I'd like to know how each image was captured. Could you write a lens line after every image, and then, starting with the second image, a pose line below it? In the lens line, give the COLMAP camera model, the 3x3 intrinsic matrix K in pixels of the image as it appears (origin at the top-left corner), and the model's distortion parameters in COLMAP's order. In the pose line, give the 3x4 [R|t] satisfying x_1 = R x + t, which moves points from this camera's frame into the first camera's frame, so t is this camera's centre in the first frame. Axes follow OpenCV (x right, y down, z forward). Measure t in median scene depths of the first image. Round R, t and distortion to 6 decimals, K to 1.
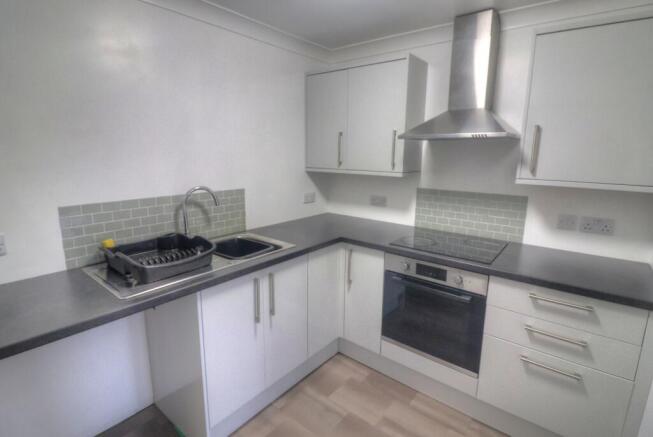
lens RADIAL K [[322.8, 0, 326.5], [0, 322.8, 218.5], [0, 0, 1]] dist [-0.001707, -0.000256]
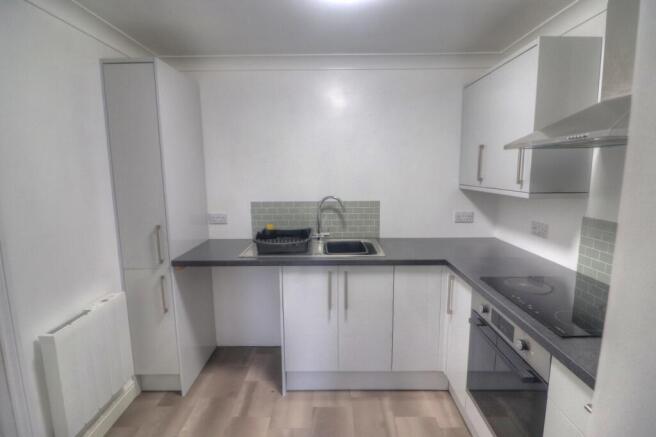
lens RADIAL K [[313.2, 0, 328.0], [0, 313.2, 218.5], [0, 0, 1]] dist [-0.000372, -0.000271]
pose [[0.616863, 0.106543, -0.779826, 0.516015], [-0.144956, 0.989226, 0.020488, -0.028235], [0.773607, 0.100403, 0.625661, 0.175453]]
